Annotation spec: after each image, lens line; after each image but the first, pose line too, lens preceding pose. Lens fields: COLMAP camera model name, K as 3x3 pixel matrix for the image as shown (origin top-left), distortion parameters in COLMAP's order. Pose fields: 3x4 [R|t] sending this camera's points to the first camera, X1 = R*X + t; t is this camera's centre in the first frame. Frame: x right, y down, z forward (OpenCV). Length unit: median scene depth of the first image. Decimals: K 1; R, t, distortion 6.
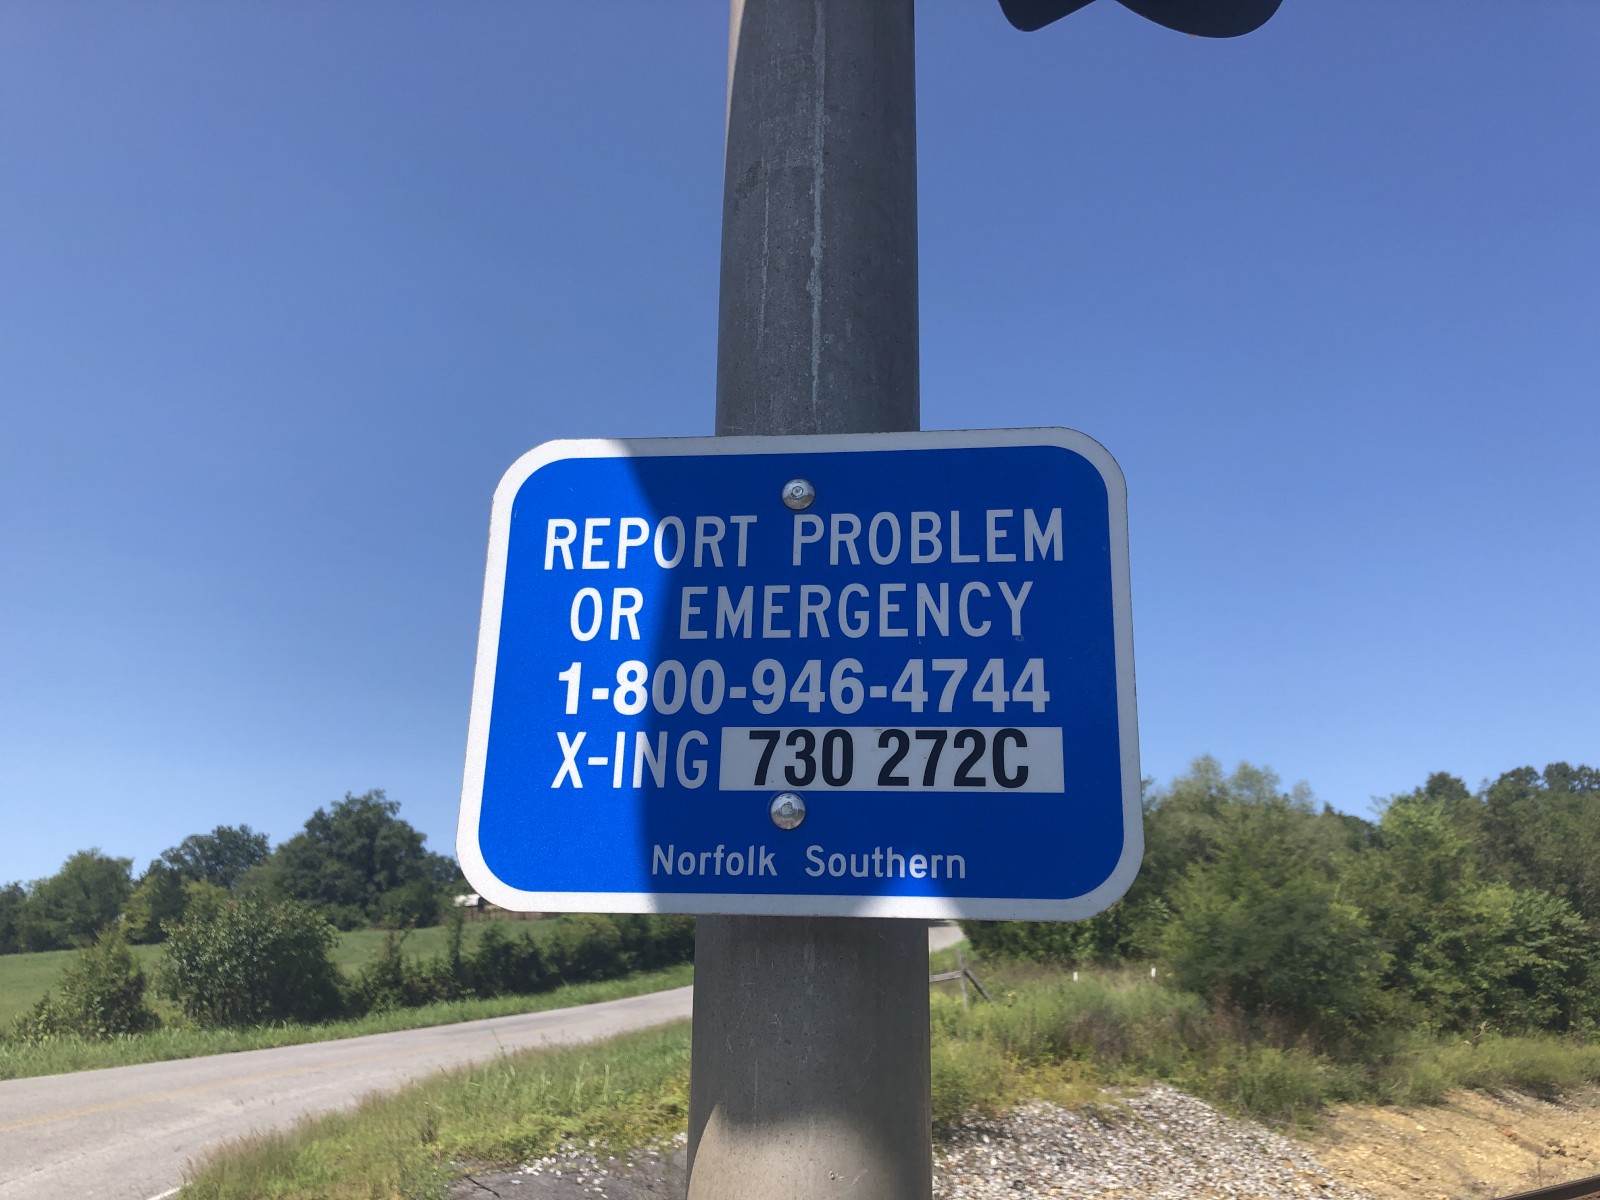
lens RADIAL K [[1348.1, 0, 800.0], [0, 1348.1, 600.0], [0, 0, 1]] dist [0.020647, 0.011205]
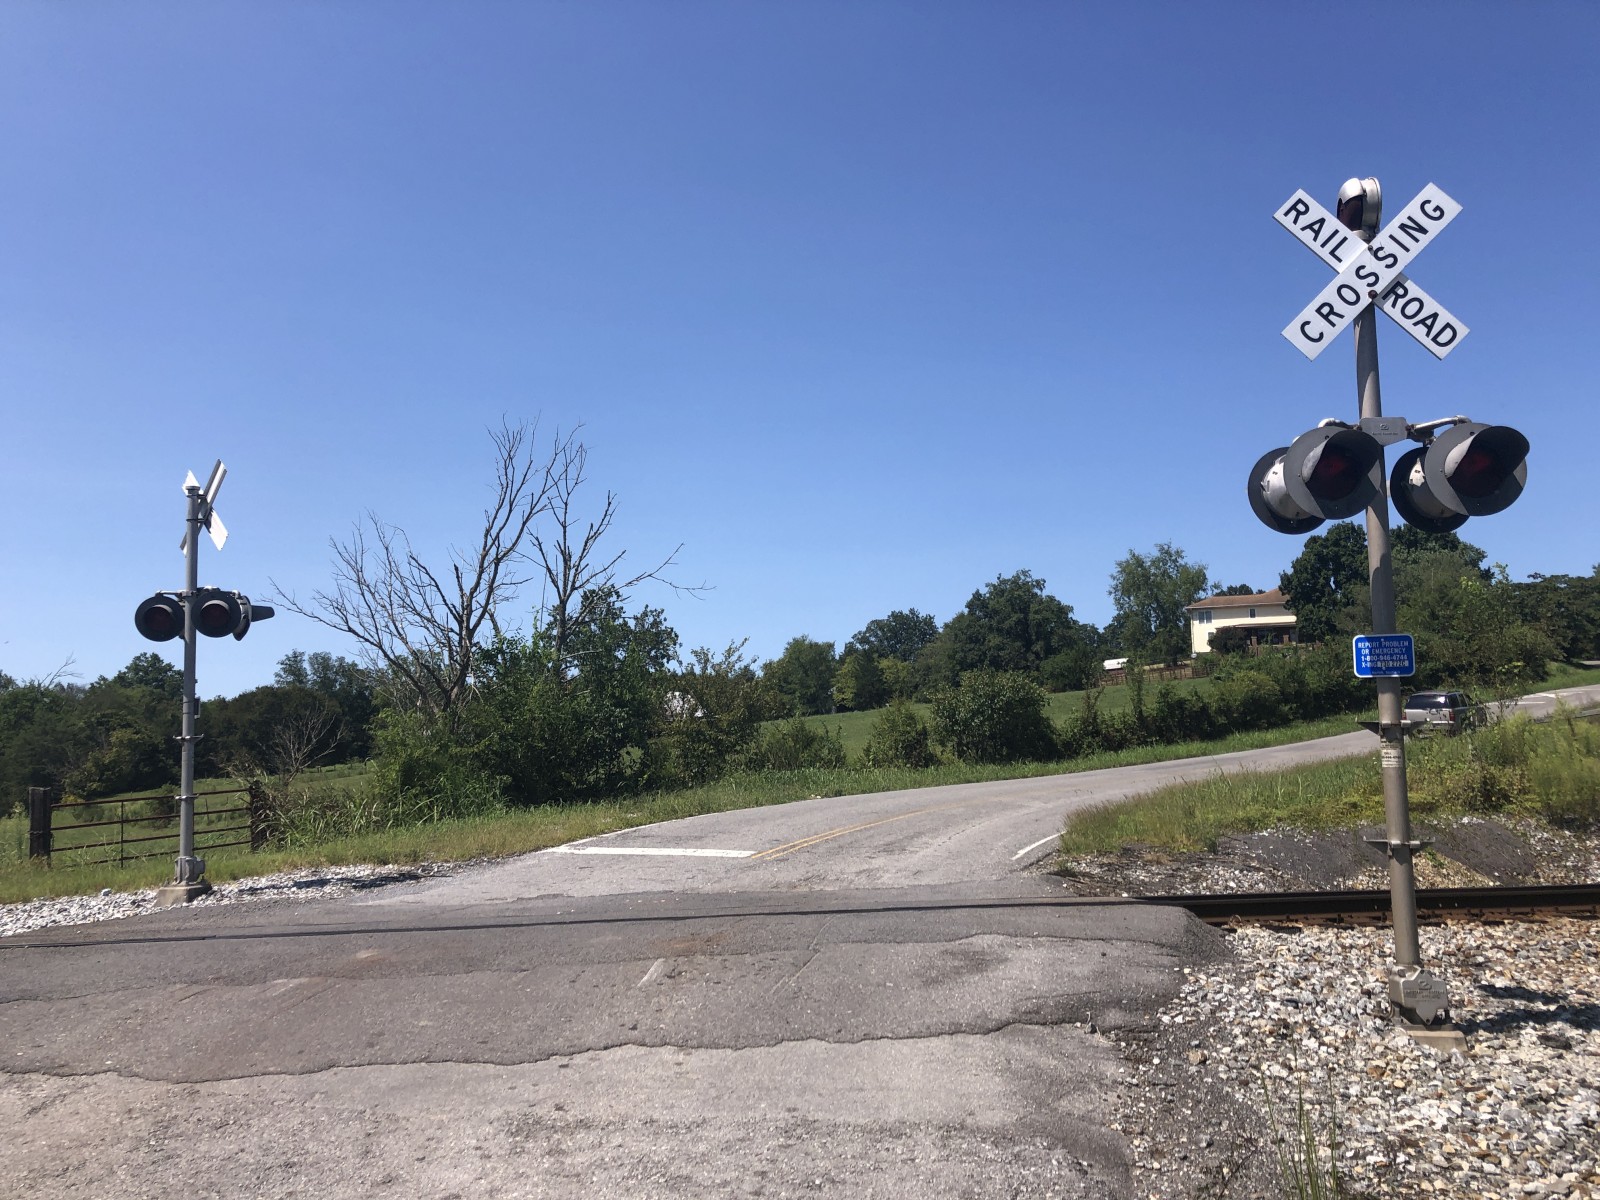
lens RADIAL K [[1374.3, 0, 800.1], [0, 1374.3, 565.7], [0, 0, 1]] dist [0.066790, -0.068219]
pose [[0.899505, -0.079477, -0.429621, 0.014793], [0.142290, 0.982996, 0.116067, -0.061864], [0.413092, -0.165534, 0.895519, -0.255846]]
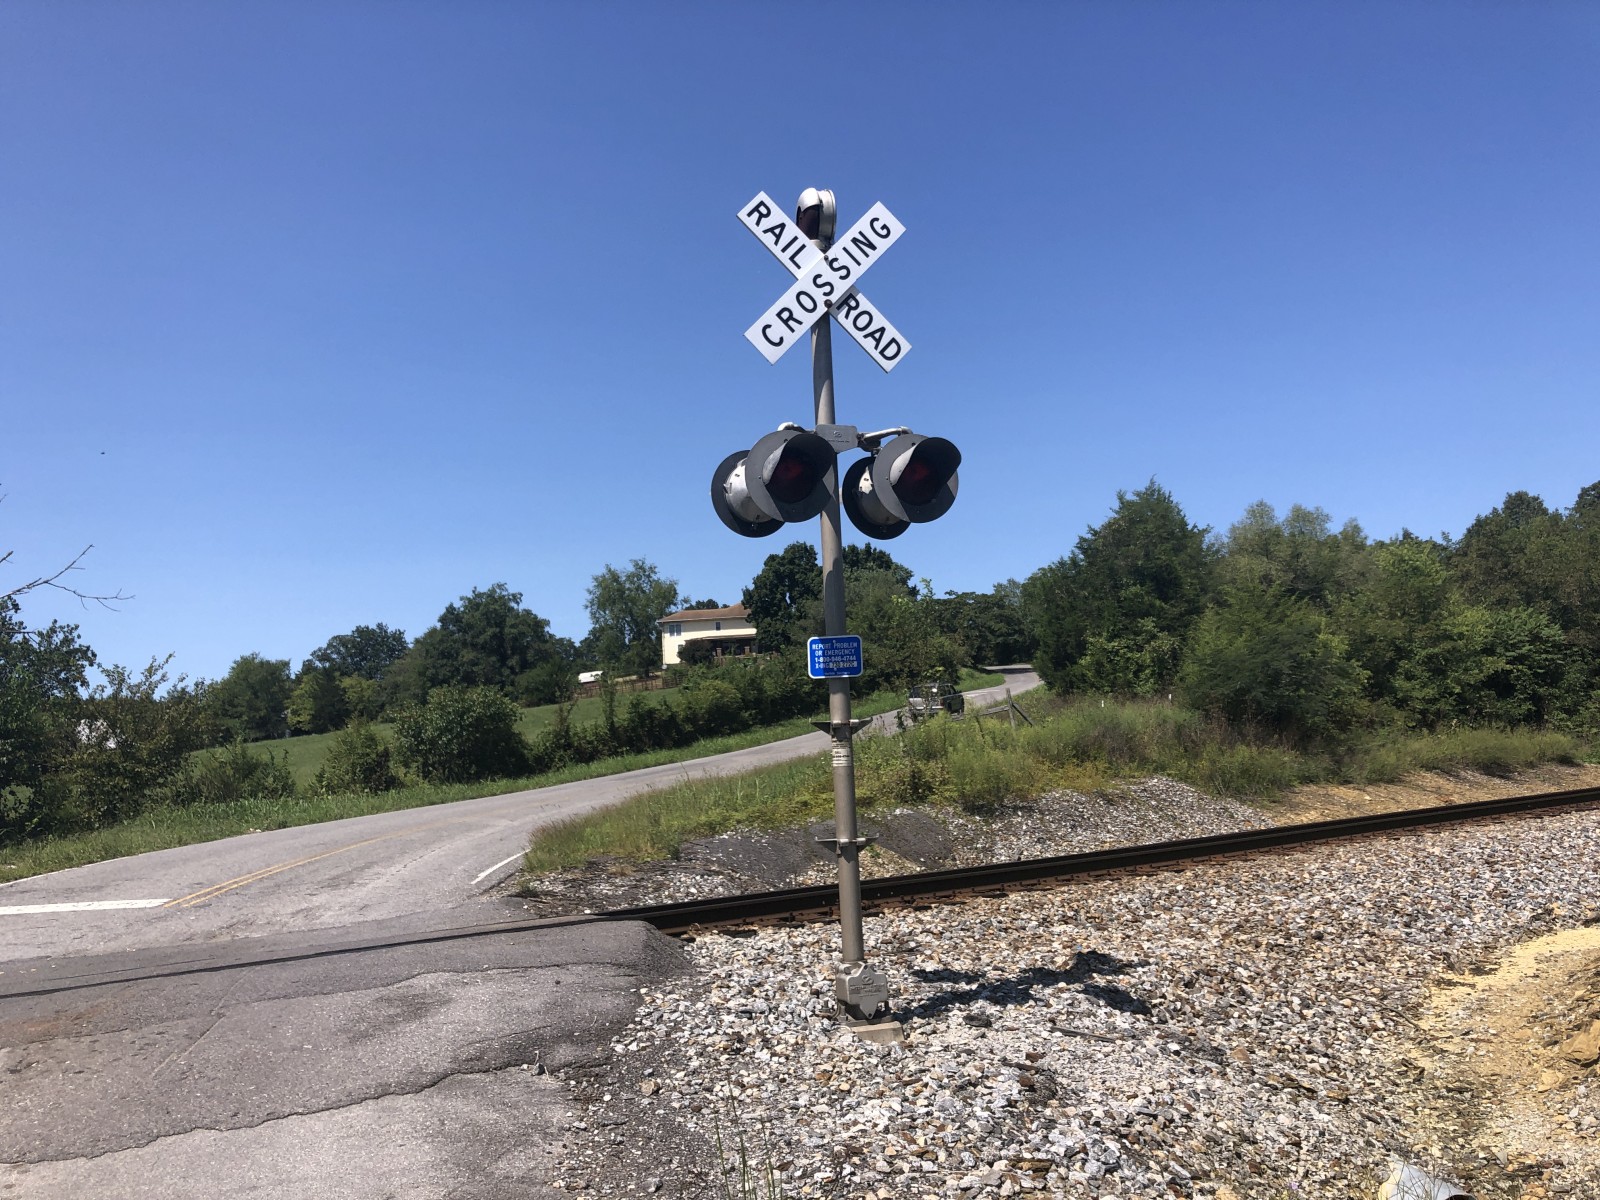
lens RADIAL K [[1358.7, 0, 806.7], [0, 1358.7, 551.6], [0, 0, 1]] dist [0.138634, -0.216546]
pose [[0.995415, -0.071882, -0.063101, 0.012549], [0.080031, 0.987208, 0.137895, -0.055936], [0.052382, -0.142313, 0.988435, -0.236104]]
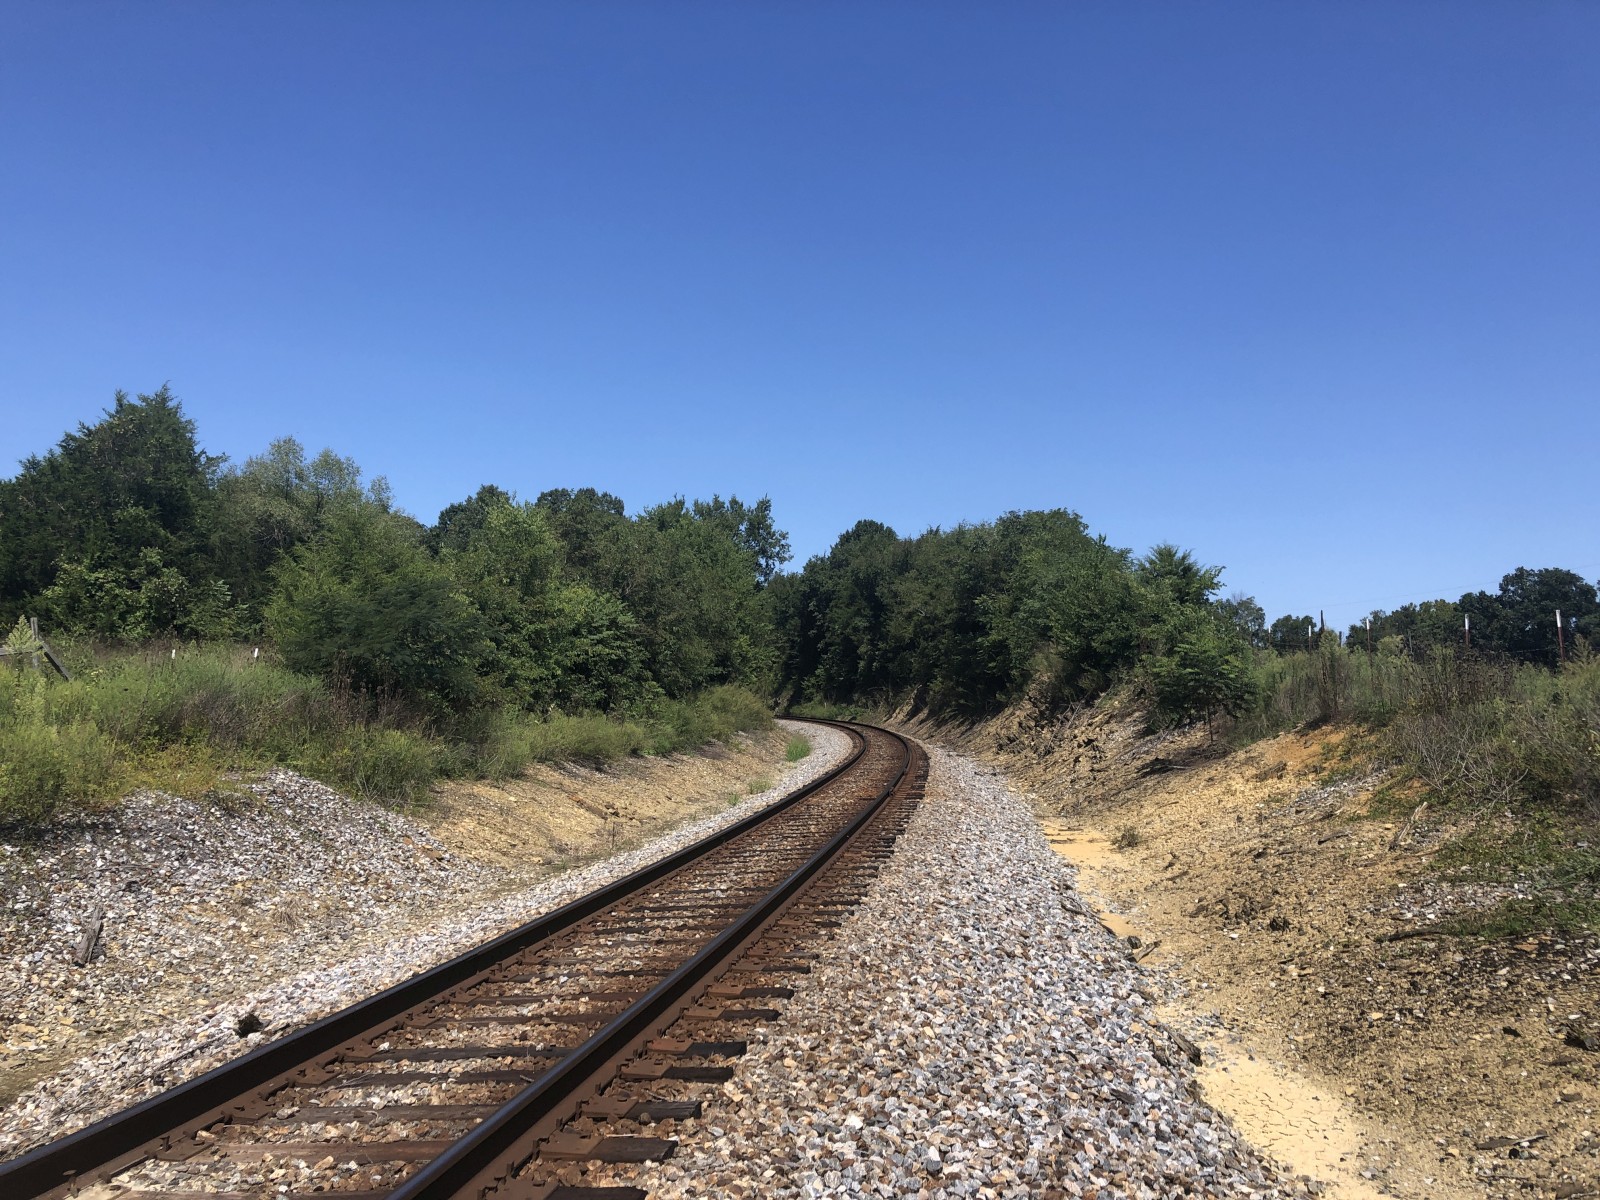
lens RADIAL K [[1332.6, 0, 800.0], [0, 1332.6, 600.0], [0, 0, 1]] dist [0.004701, 0.003229]
pose [[0.769300, 0.056215, 0.636410, -0.030290], [-0.195243, 0.969154, 0.150405, 0.028493], [-0.608324, -0.239961, 0.756545, 0.086490]]
